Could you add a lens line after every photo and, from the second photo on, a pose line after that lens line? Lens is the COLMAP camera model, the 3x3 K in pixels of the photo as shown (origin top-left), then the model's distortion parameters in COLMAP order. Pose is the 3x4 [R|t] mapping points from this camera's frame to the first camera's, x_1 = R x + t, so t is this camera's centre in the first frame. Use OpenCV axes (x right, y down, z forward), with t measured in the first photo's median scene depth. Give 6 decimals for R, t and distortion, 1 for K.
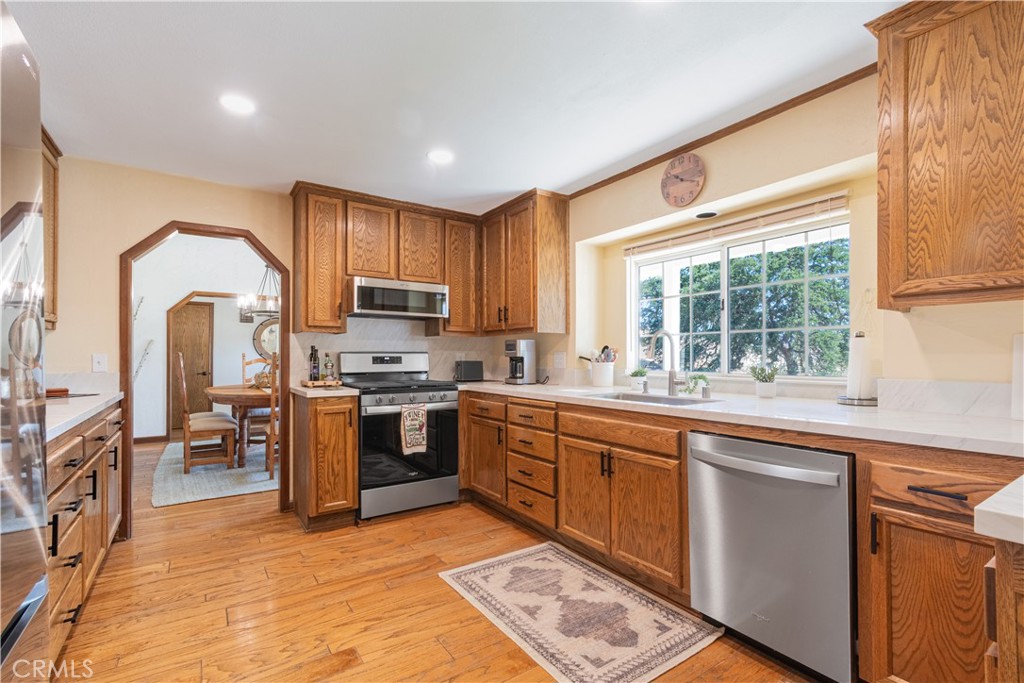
lens RADIAL K [[458.7, 0, 513.9], [0, 458.7, 355.4], [0, 0, 1]] dist [0.000830, 0.000011]
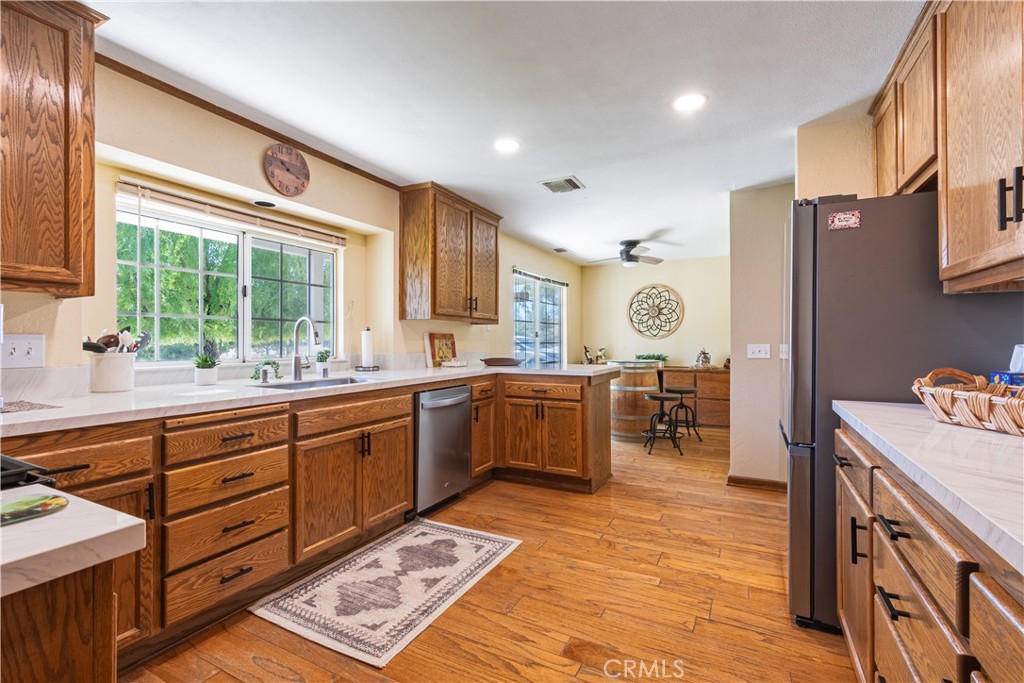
lens RADIAL K [[463.7, 0, 501.3], [0, 463.7, 341.4], [0, 0, 1]] dist [-0.001512, -0.000207]
pose [[-0.454405, 0.001091, 0.890794, -0.897184], [0.001050, 0.999999, -0.000689, 0.001475], [-0.890794, 0.000622, -0.454406, 1.217107]]
